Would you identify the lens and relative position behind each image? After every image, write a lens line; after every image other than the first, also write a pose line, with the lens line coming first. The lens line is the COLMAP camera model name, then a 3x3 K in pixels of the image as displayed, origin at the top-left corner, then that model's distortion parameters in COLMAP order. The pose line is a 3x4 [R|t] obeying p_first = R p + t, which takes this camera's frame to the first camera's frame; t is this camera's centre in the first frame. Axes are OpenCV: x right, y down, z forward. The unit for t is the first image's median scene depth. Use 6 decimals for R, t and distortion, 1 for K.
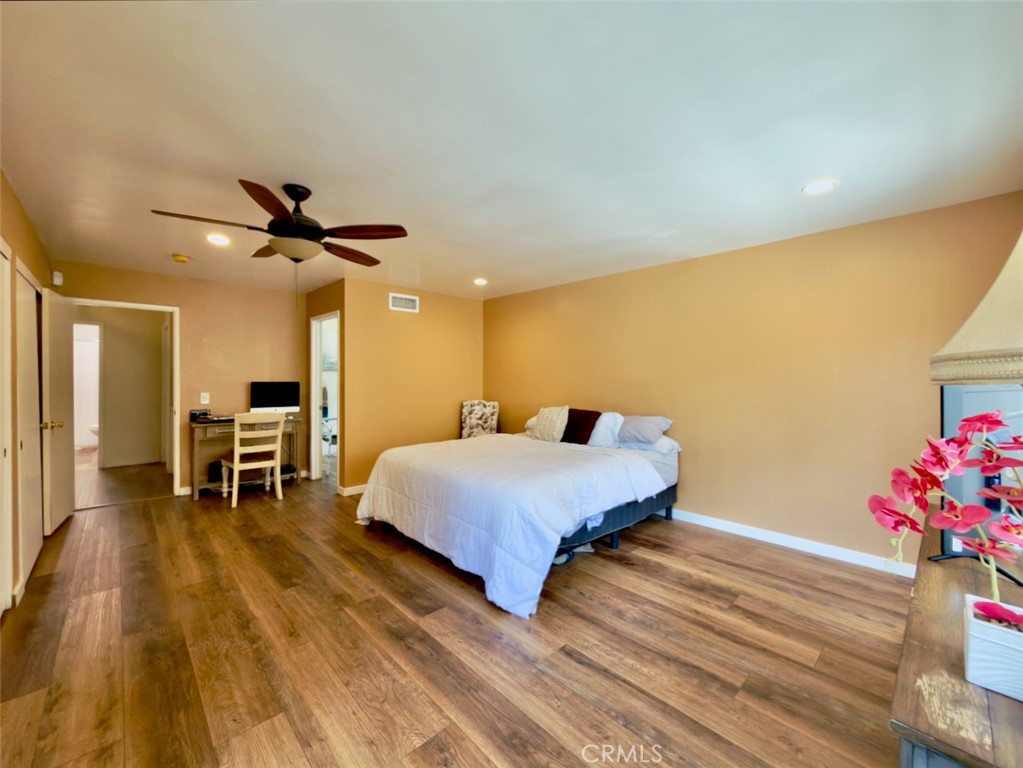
lens RADIAL K [[409.1, 0, 512.6], [0, 409.1, 382.9], [0, 0, 1]] dist [-0.000171, 0.000187]
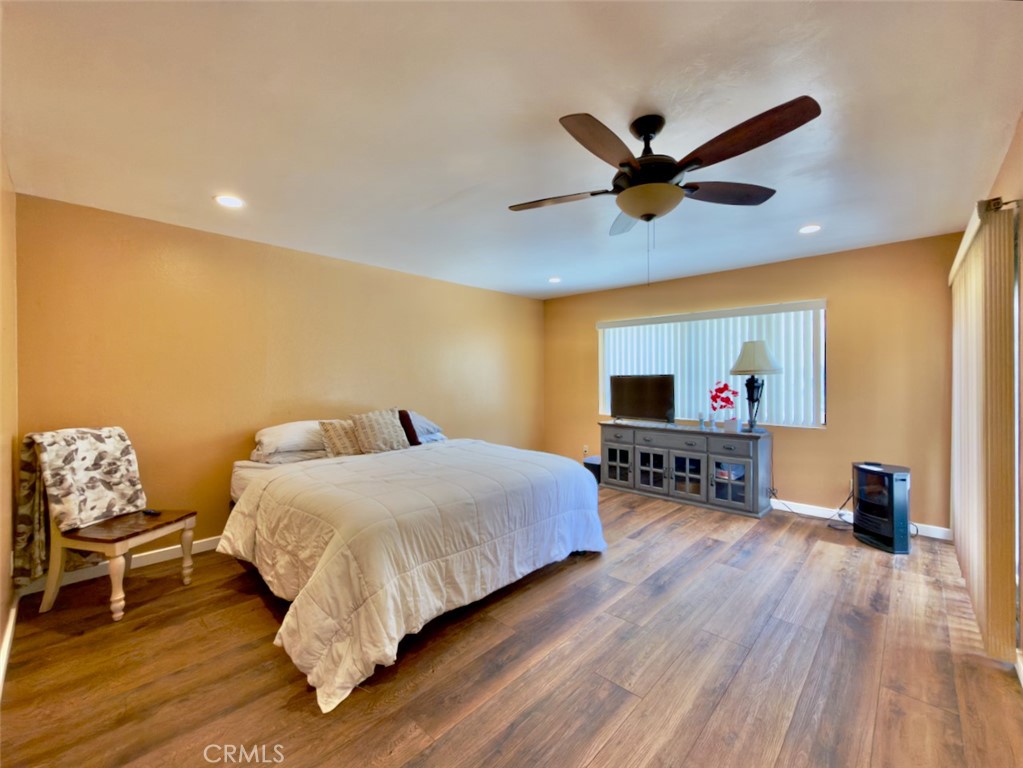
lens RADIAL K [[421.3, 0, 511.5], [0, 421.3, 384.0], [0, 0, 1]] dist [0.010461, 0.000093]
pose [[-0.037475, -0.020098, 0.999095, -1.089491], [0.016902, 0.999642, 0.020743, -0.011771], [-0.999155, 0.017664, -0.037122, 1.075115]]
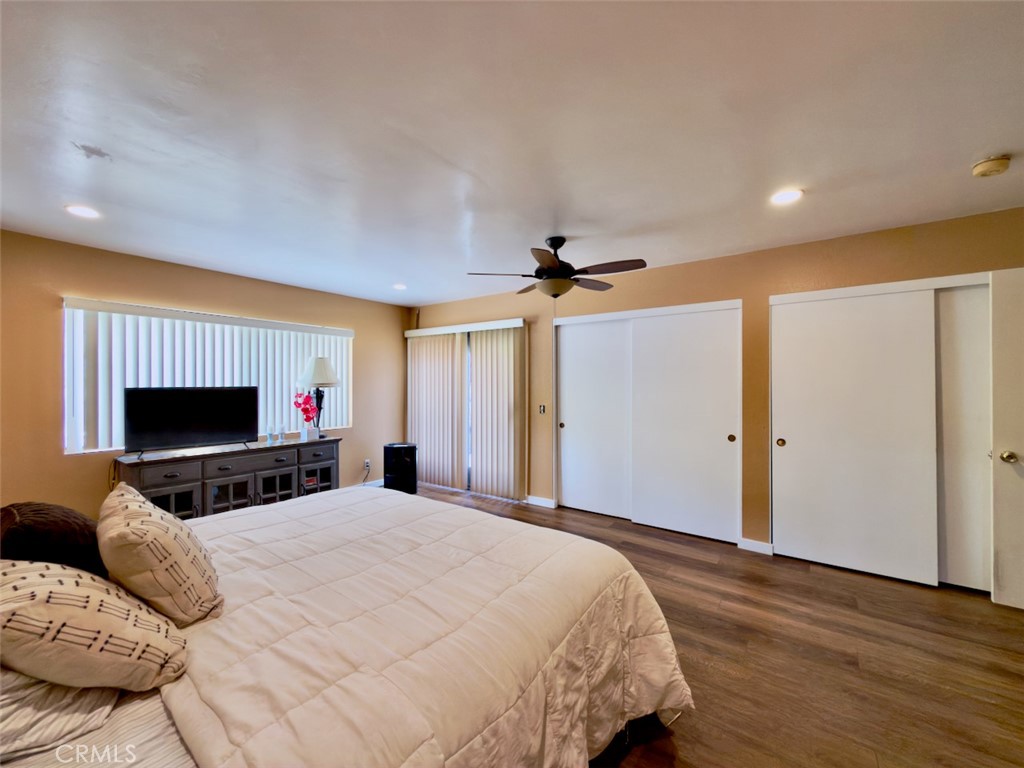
lens RADIAL K [[413.4, 0, 508.2], [0, 413.4, 380.9], [0, 0, 1]] dist [0.000105, 0.000013]
pose [[-0.986206, -0.004357, -0.165467, -0.143563], [-0.005826, 0.999948, 0.008392, -0.036305], [0.165421, 0.009240, -0.986180, 1.872692]]
